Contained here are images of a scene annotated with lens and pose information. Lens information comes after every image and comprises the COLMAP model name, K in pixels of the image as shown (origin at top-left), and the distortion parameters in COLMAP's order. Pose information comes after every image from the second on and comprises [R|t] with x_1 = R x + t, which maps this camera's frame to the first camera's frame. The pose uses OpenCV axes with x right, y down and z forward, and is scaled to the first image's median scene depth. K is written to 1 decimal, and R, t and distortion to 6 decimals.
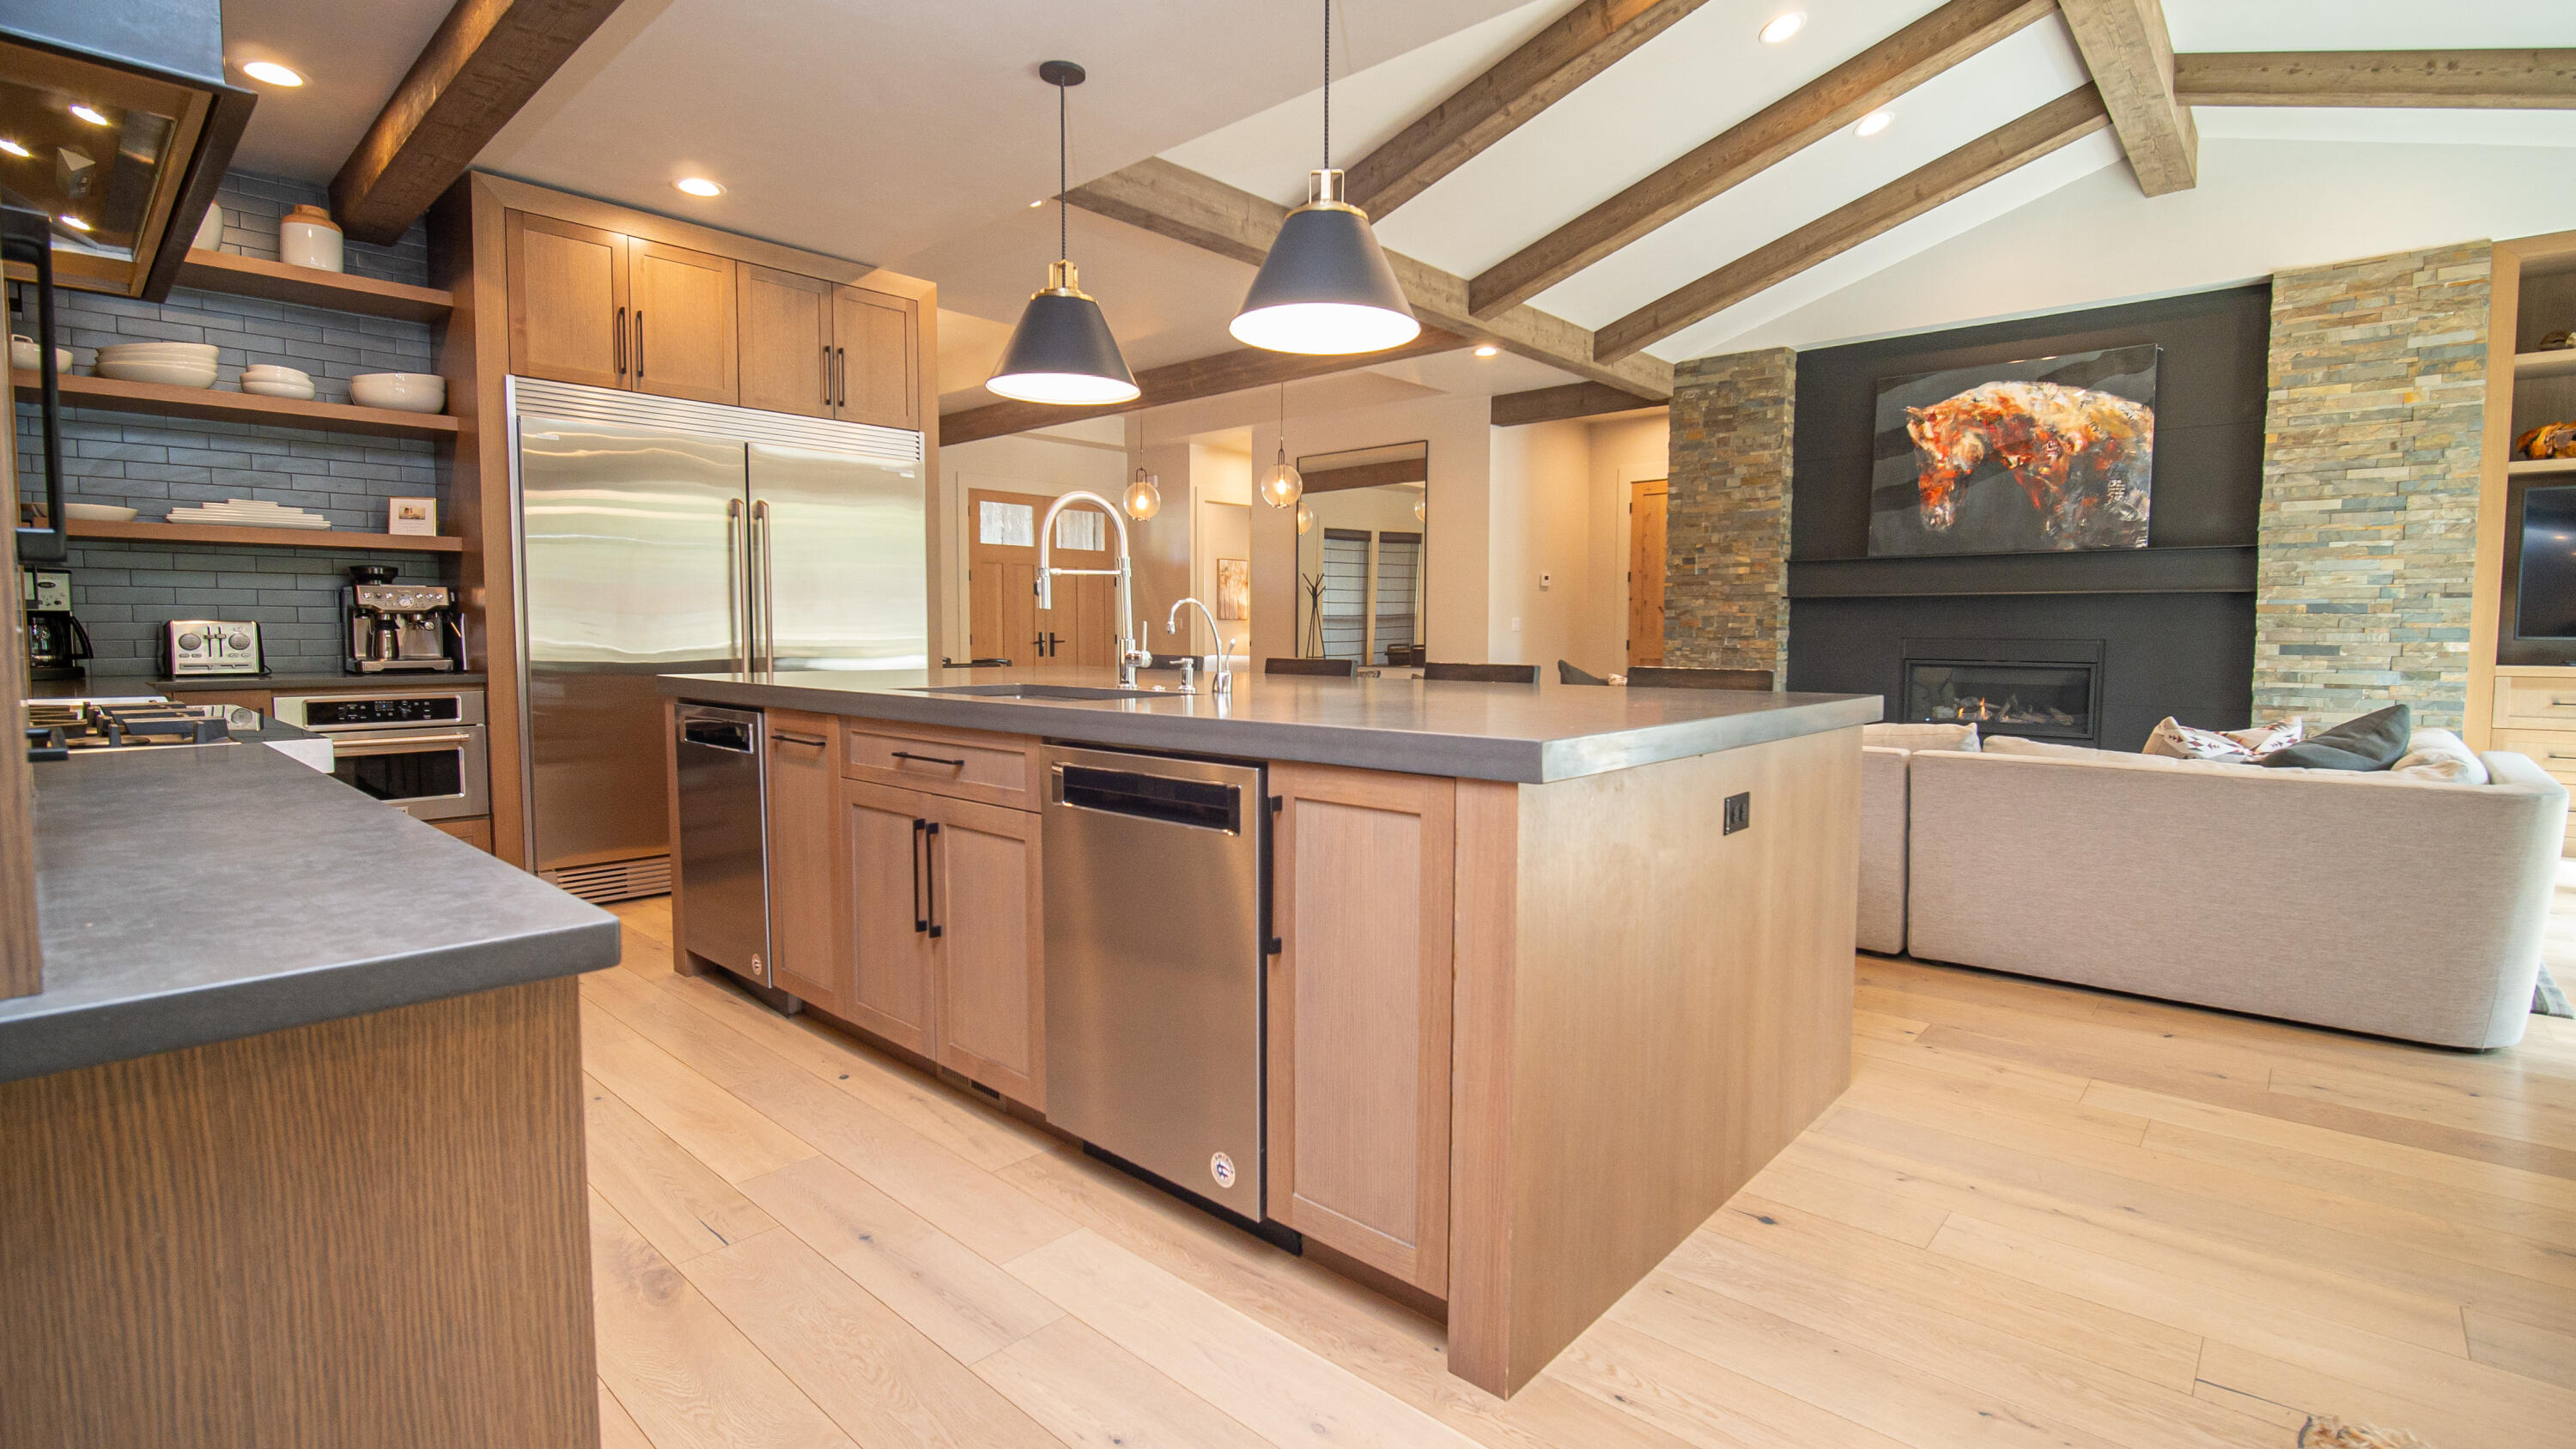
lens RADIAL K [[1167.8, 0, 1282.6], [0, 1167.8, 707.5], [0, 0, 1]] dist [-0.011846, -0.003041]
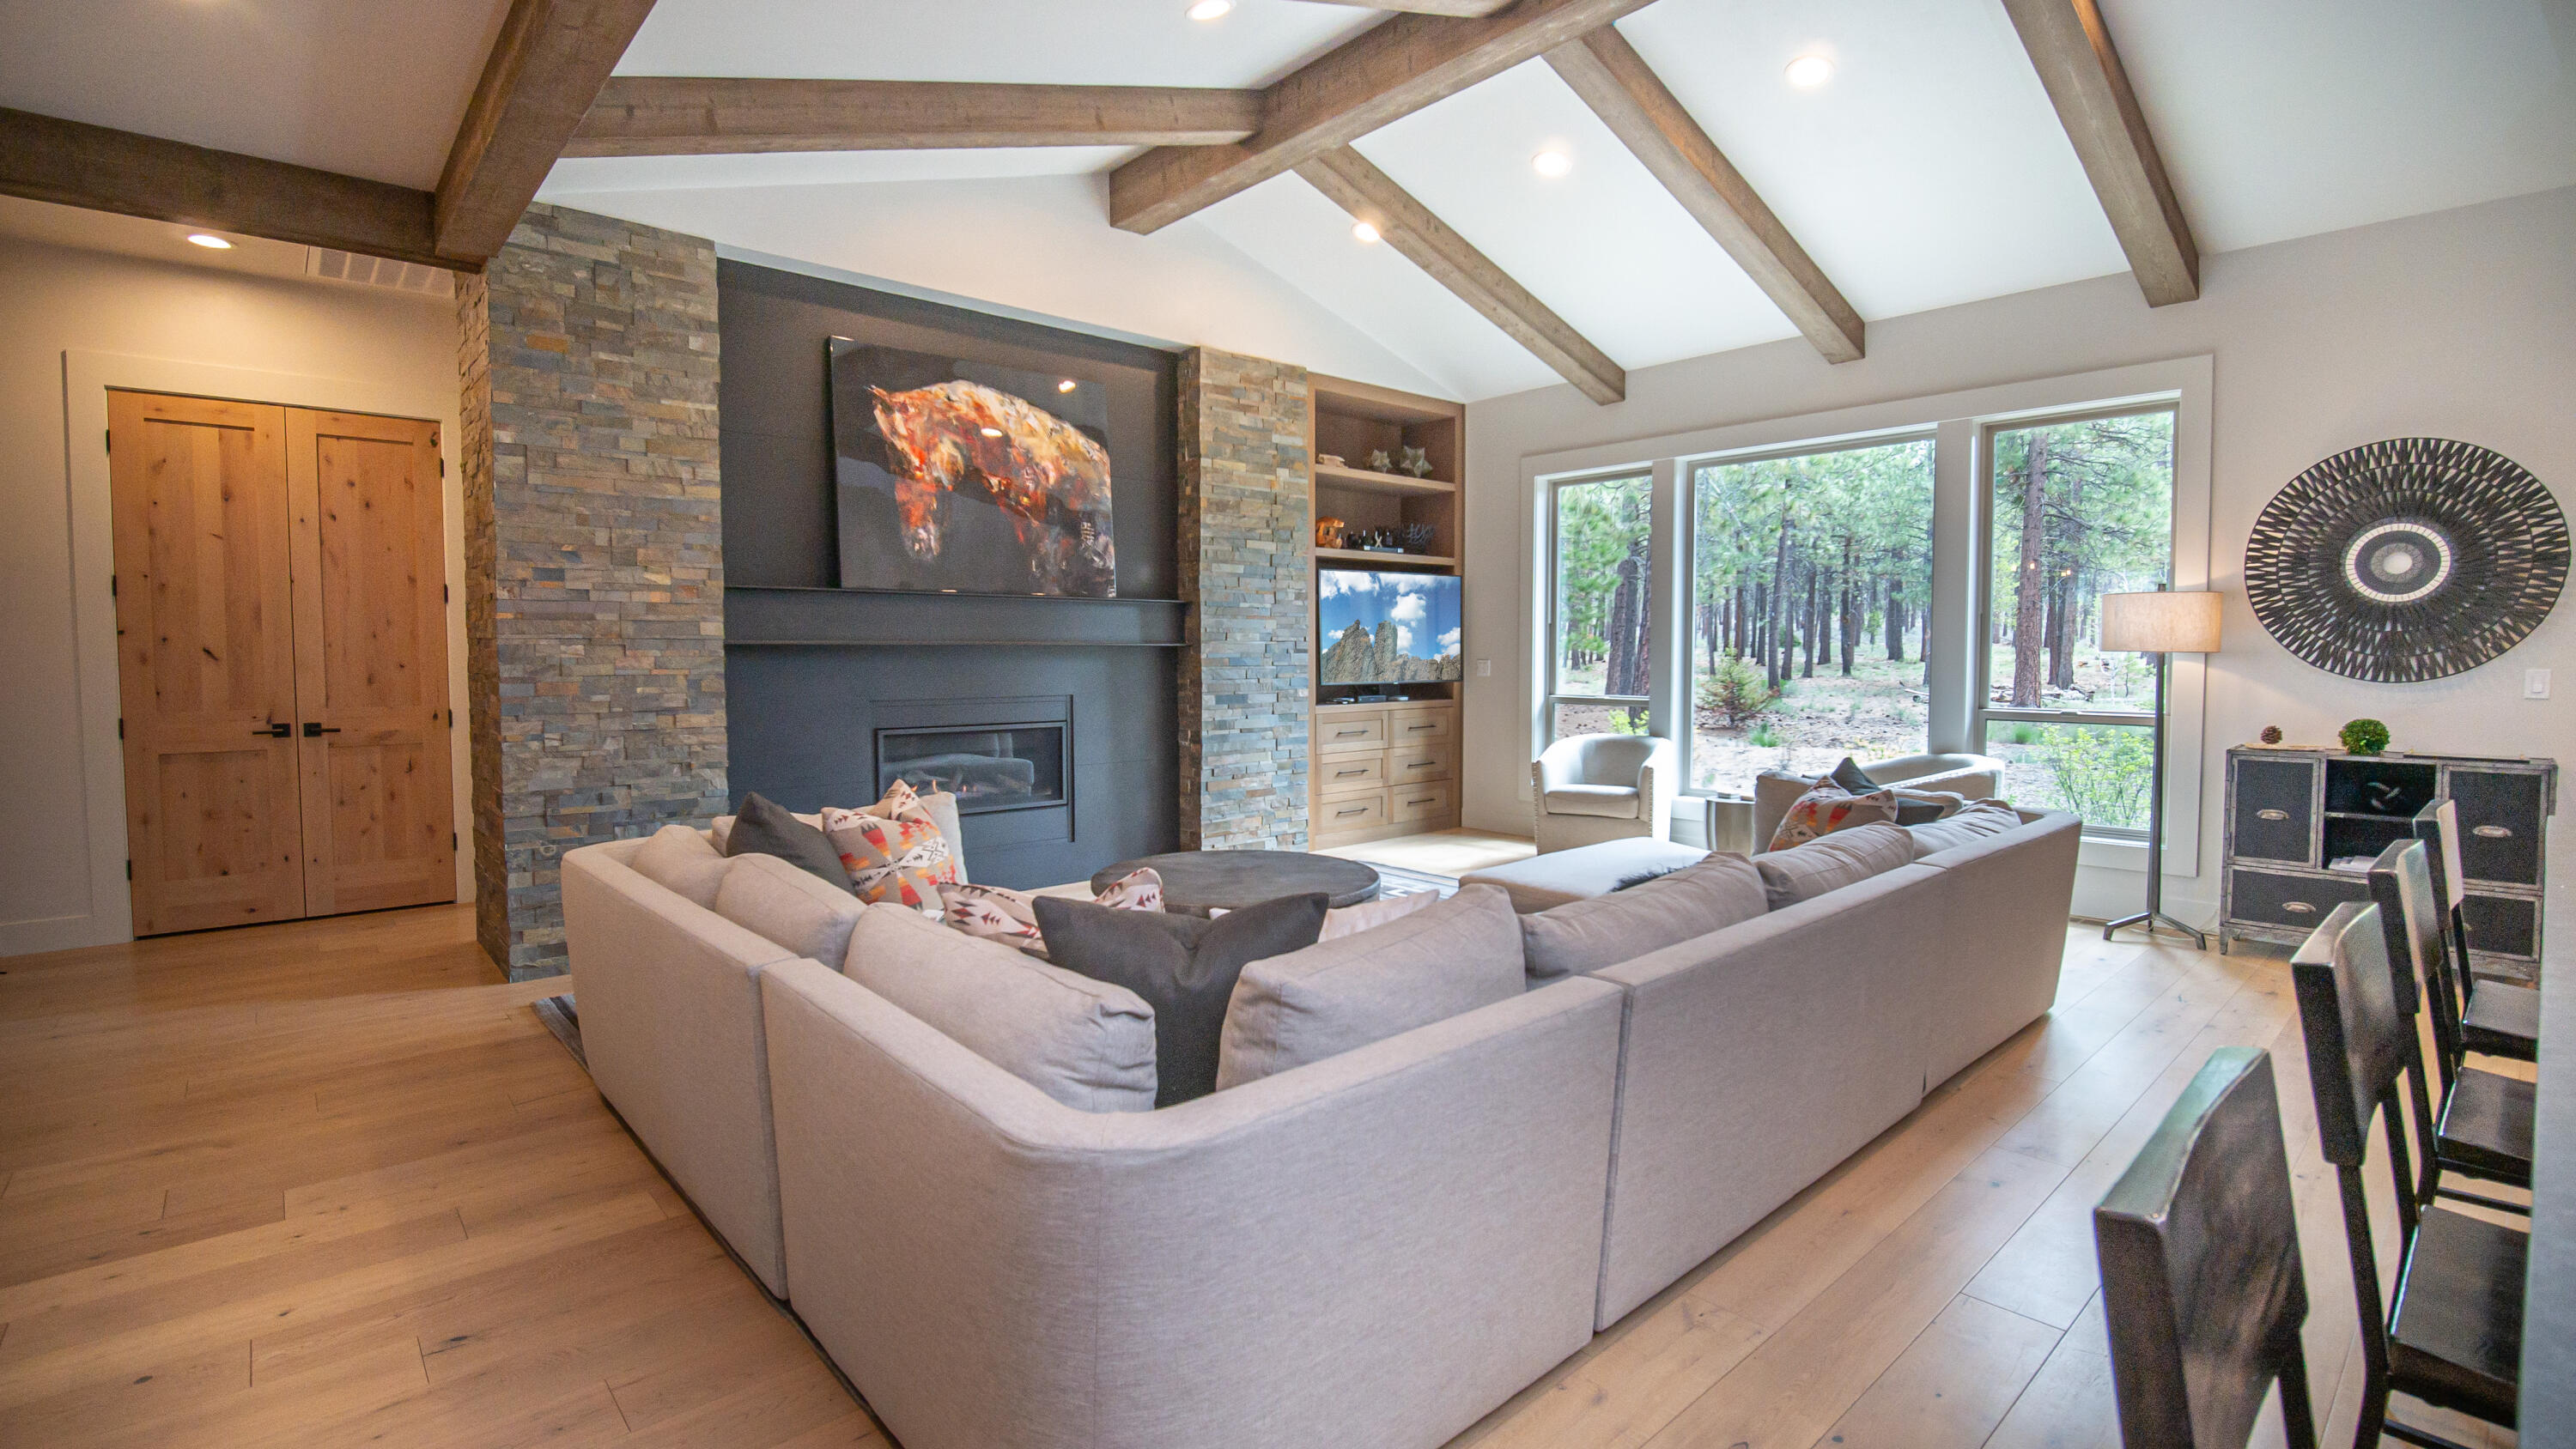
lens RADIAL K [[1167.8, 0, 1278.8], [0, 1167.8, 710.2], [0, 0, 1]] dist [-0.011846, -0.003041]
pose [[0.098989, -0.055010, 0.993567, -0.193651], [0.067452, 0.996545, 0.048455, -0.081083], [-0.992800, 0.062222, 0.102358, 0.752986]]
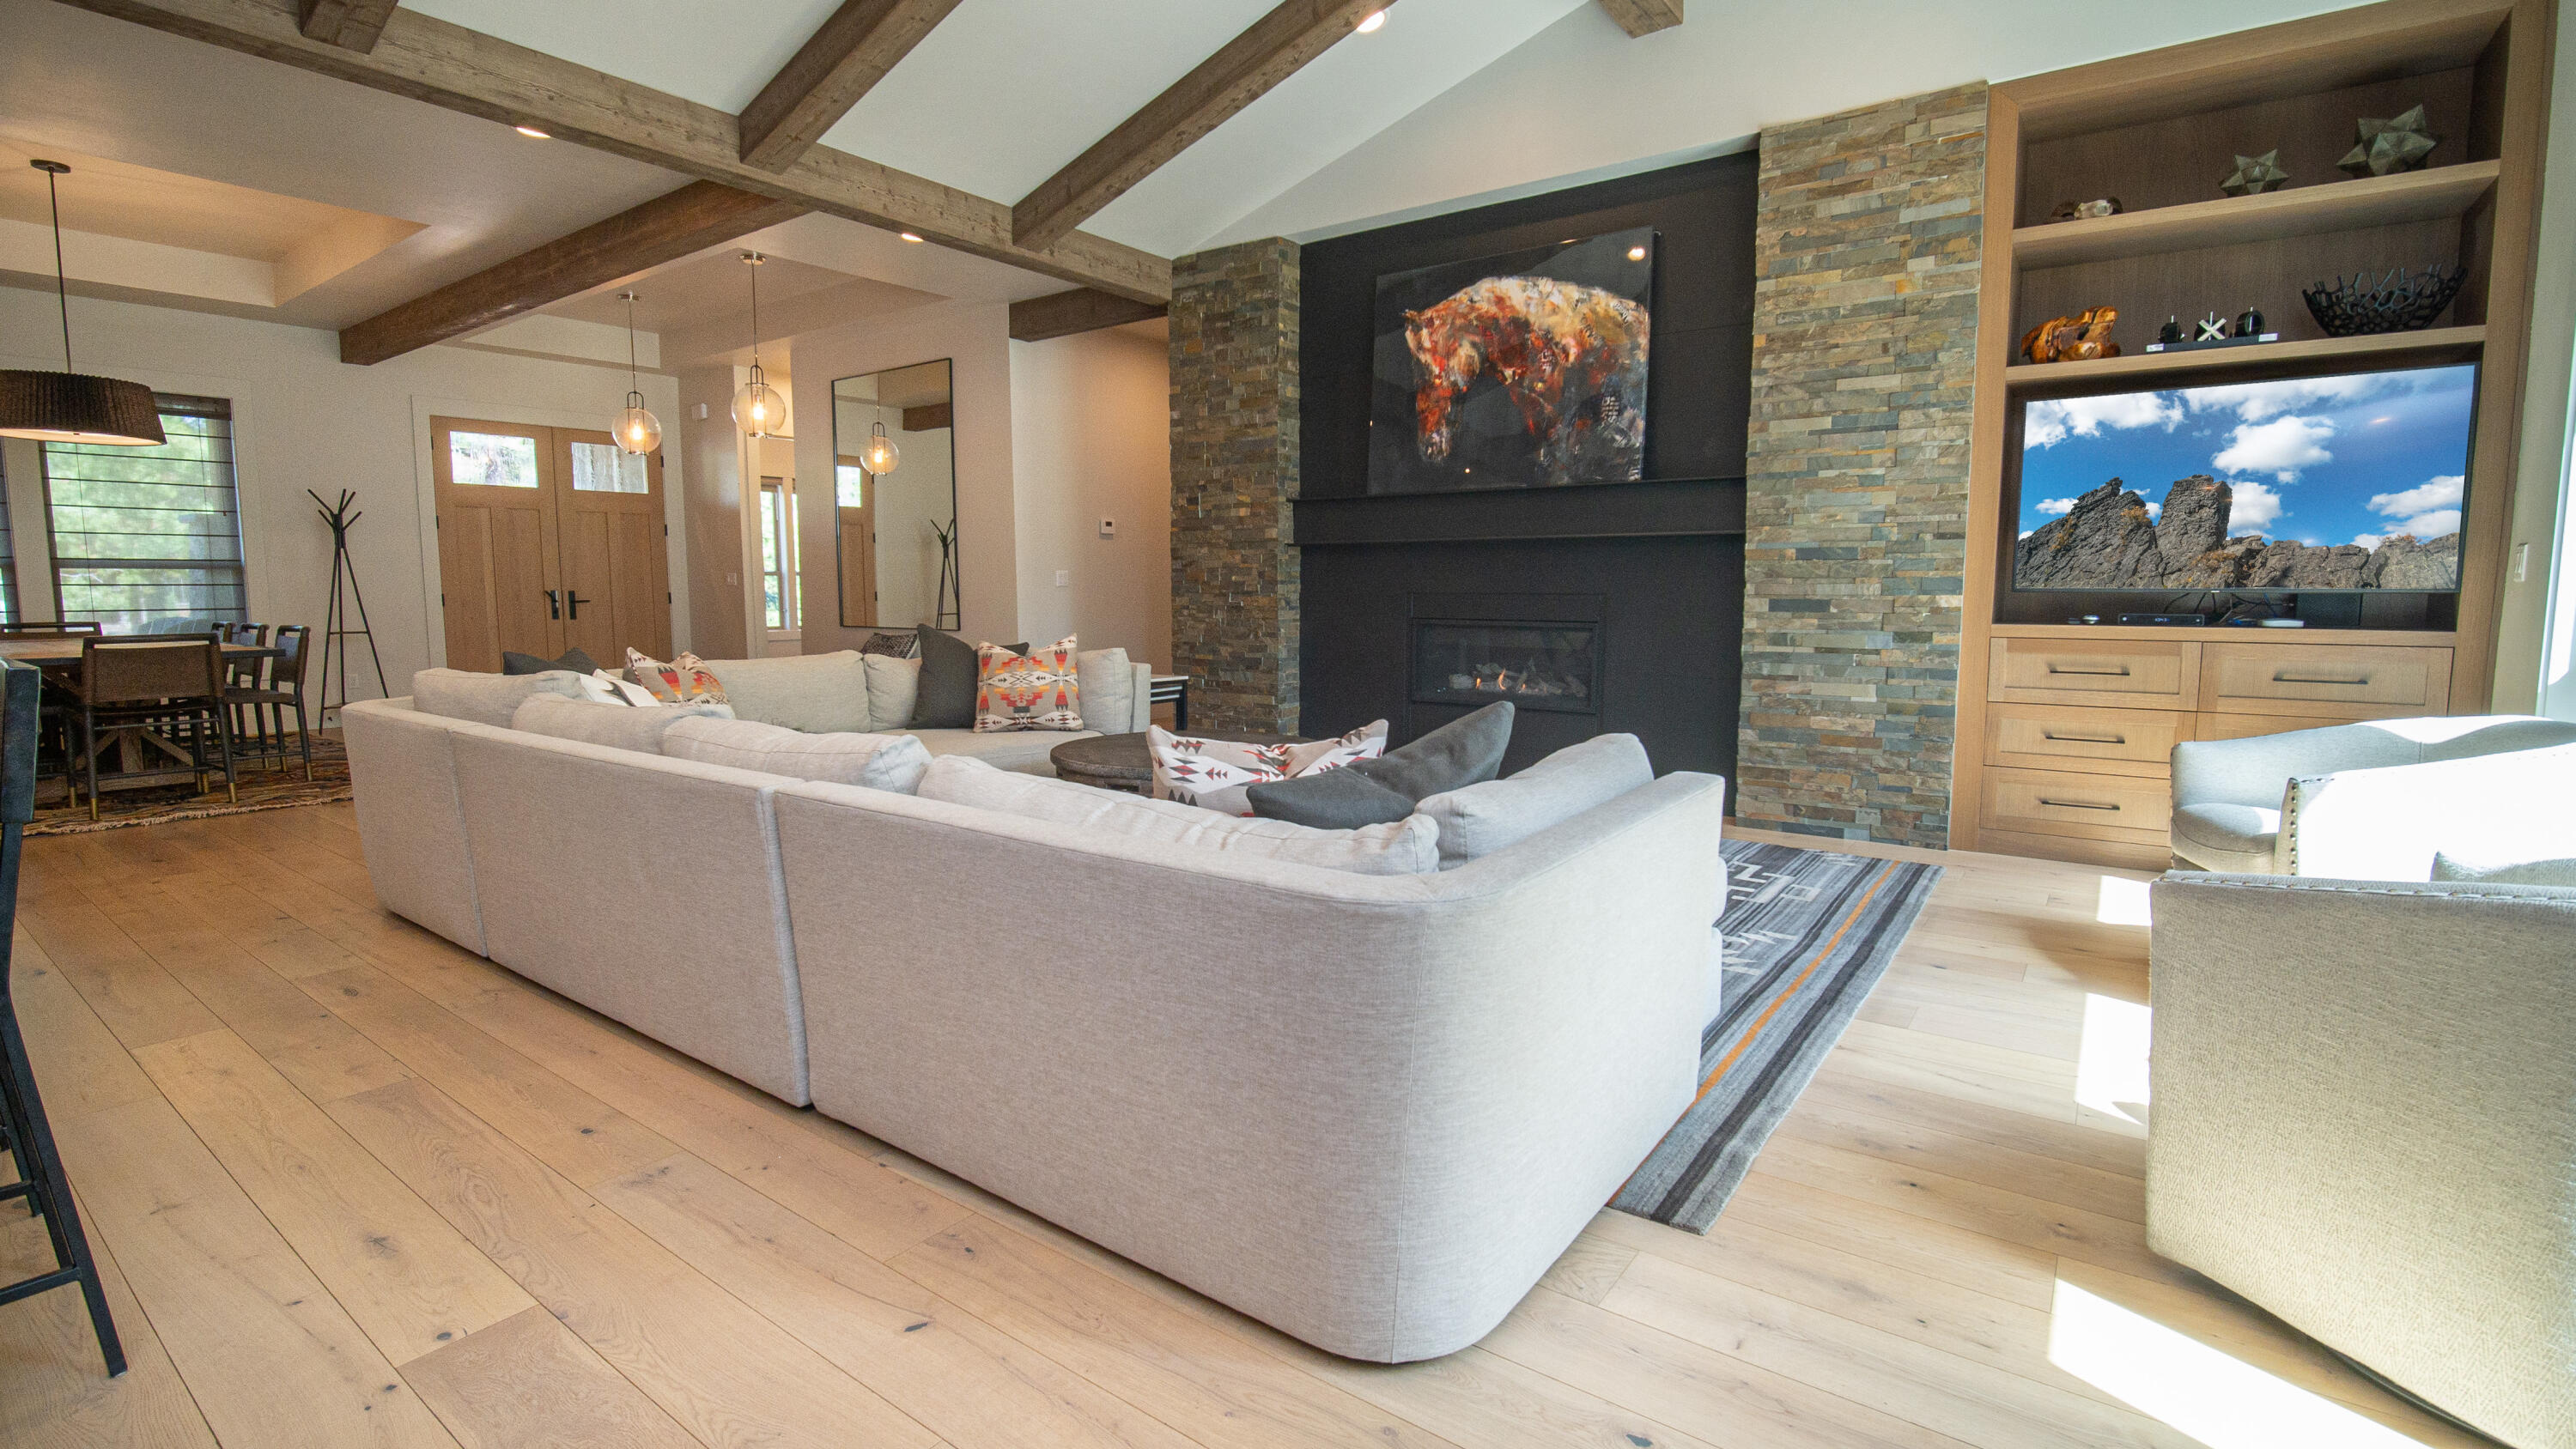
lens RADIAL K [[1167.8, 0, 1274.0], [0, 1167.8, 702.7], [0, 0, 1]] dist [-0.011846, -0.003041]
pose [[0.994818, -0.013736, 0.100744, 0.394427], [0.010397, 0.999382, 0.033591, -0.011653], [-0.101143, -0.032370, 0.994345, 0.201438]]
